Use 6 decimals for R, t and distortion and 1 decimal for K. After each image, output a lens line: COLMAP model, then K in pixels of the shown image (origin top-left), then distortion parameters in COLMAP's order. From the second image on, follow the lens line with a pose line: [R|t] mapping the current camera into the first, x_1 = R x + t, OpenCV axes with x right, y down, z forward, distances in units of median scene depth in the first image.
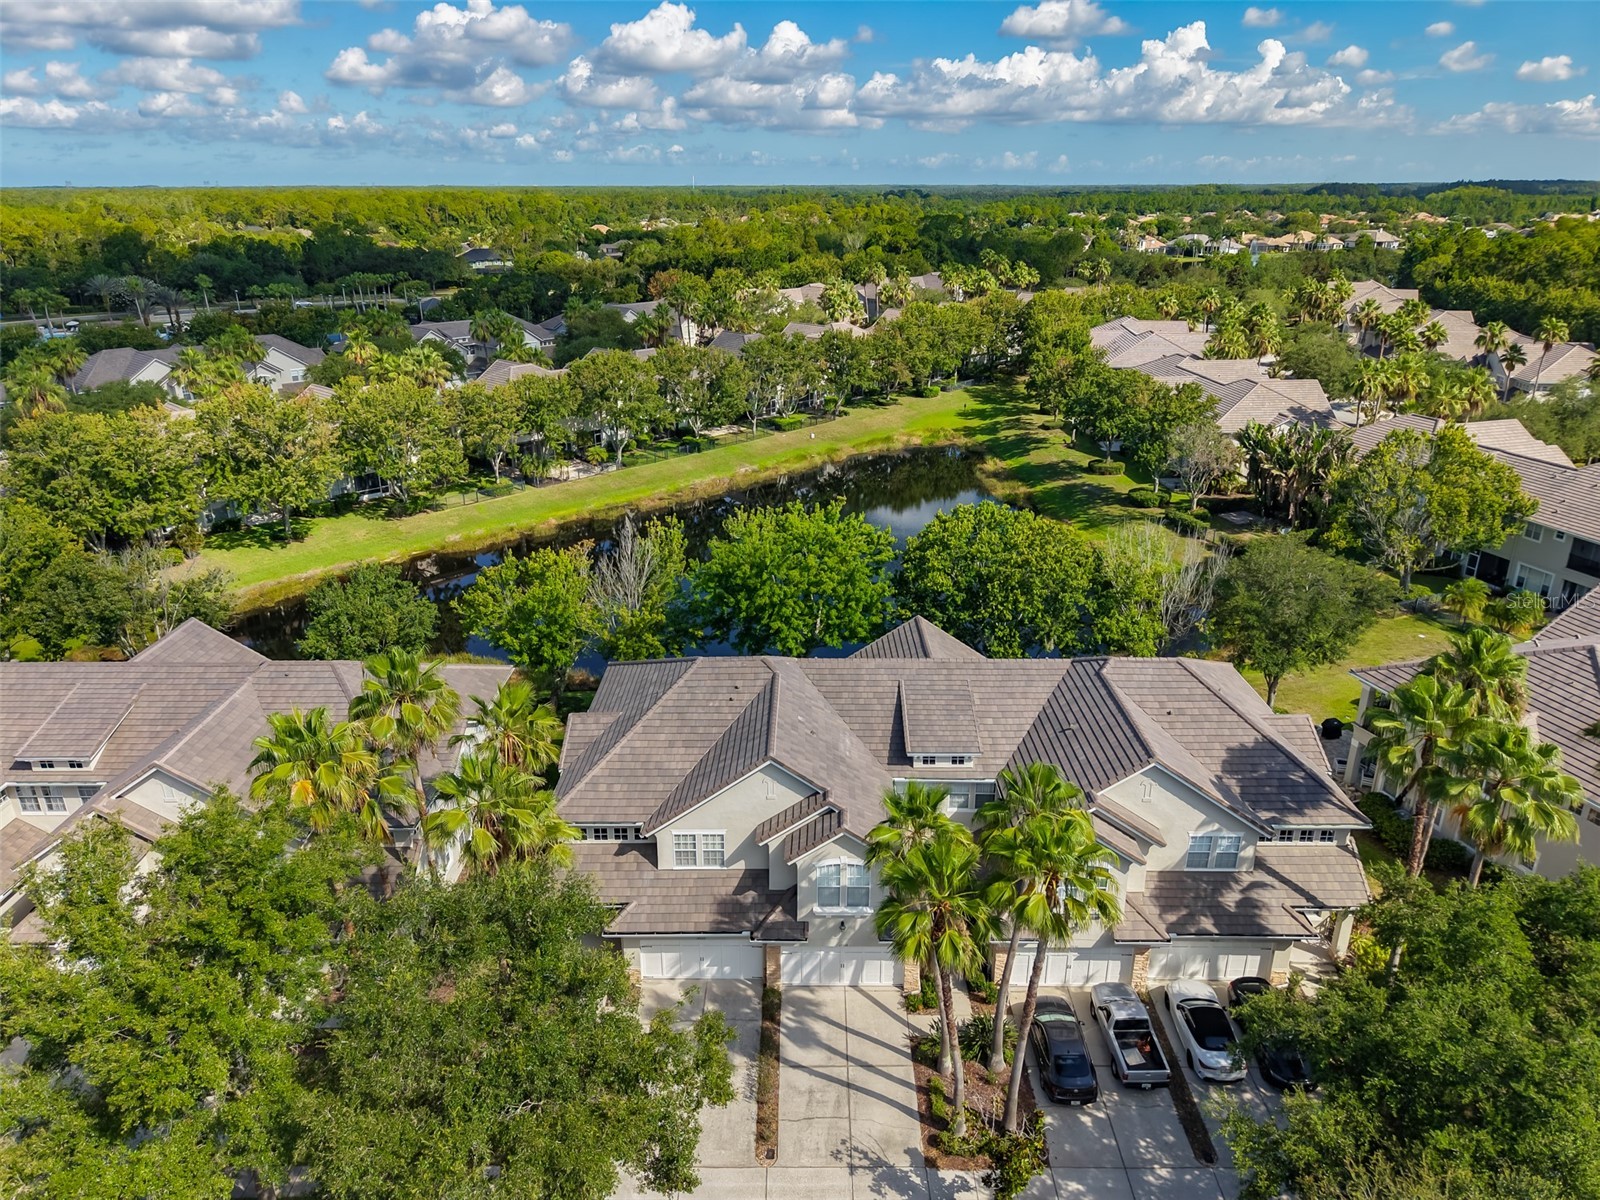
lens RADIAL K [[1070.0, 0, 800.0], [0, 1070.0, 600.0], [0, 0, 1]] dist [0.054679, -0.090142]
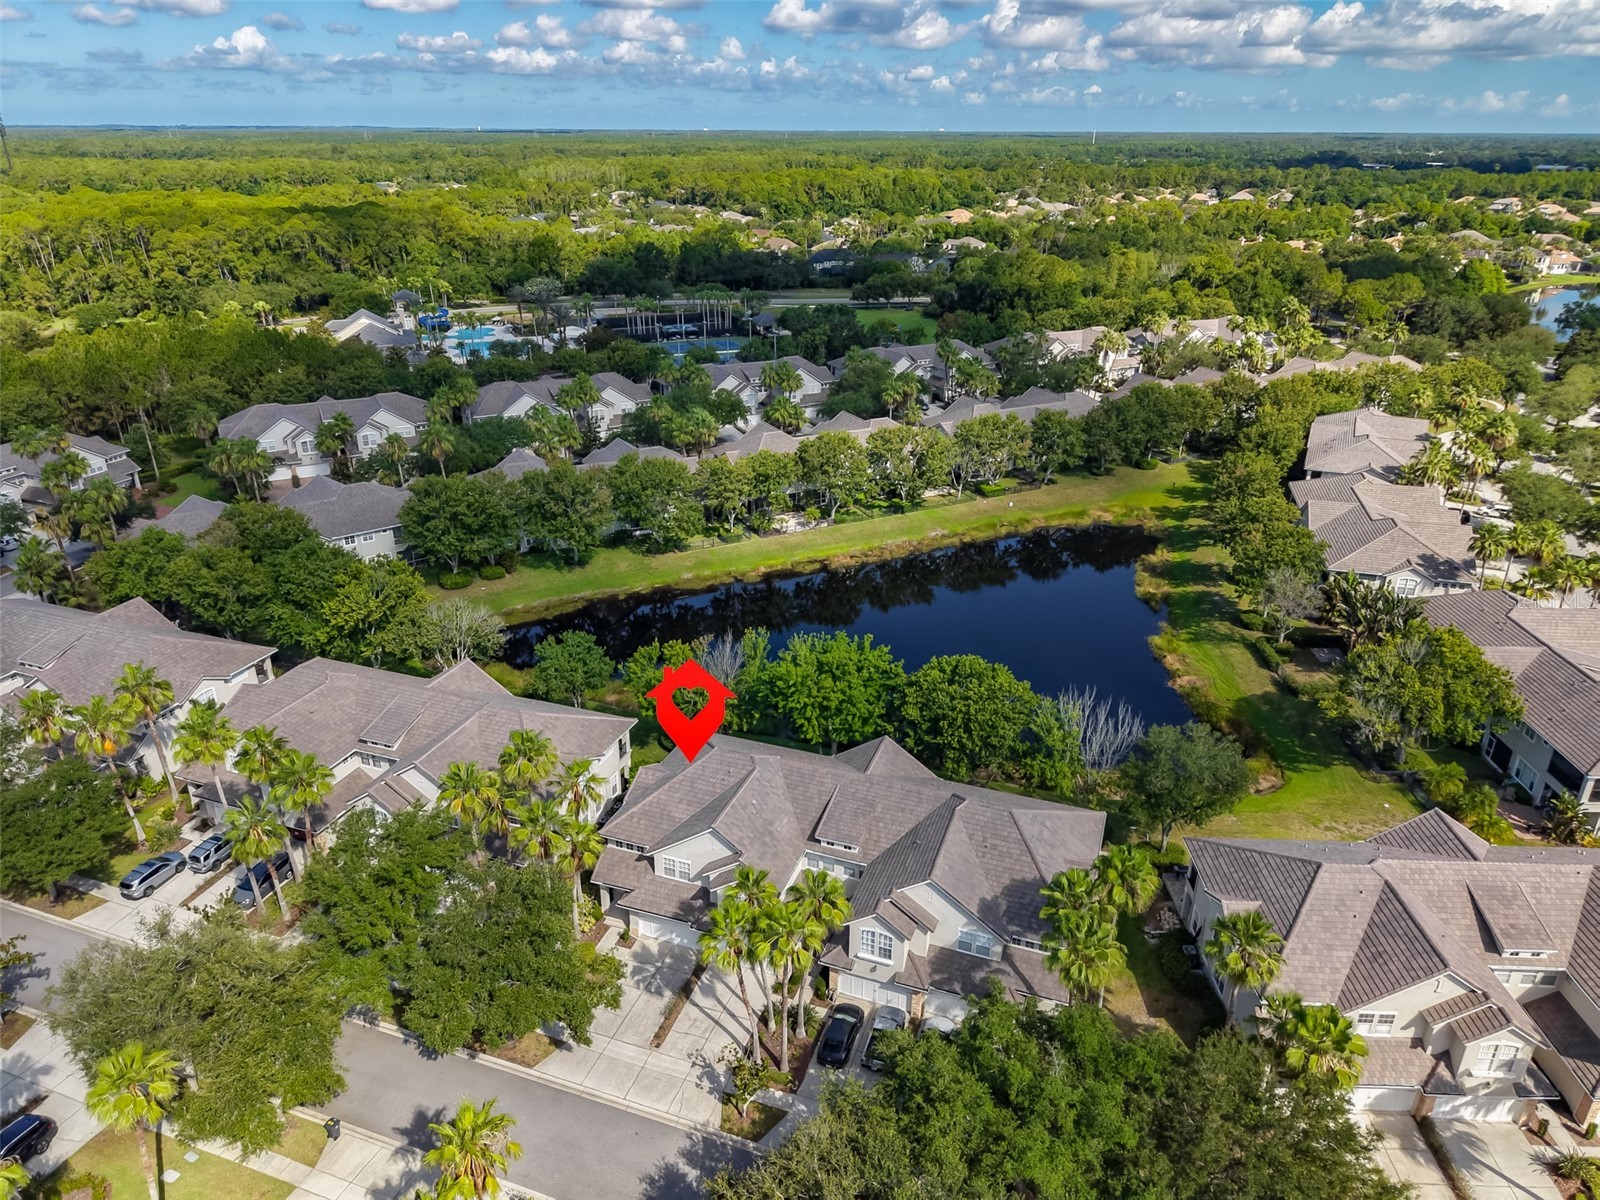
lens RADIAL K [[1070.1, 0, 800.0], [0, 1070.1, 600.0], [0, 0, 1]] dist [0.016350, -0.020983]
pose [[0.939774, 0.144018, -0.309974, 0.411037], [-0.129316, 0.989298, 0.067581, -0.244123], [0.316390, -0.023426, 0.948340, -0.398116]]
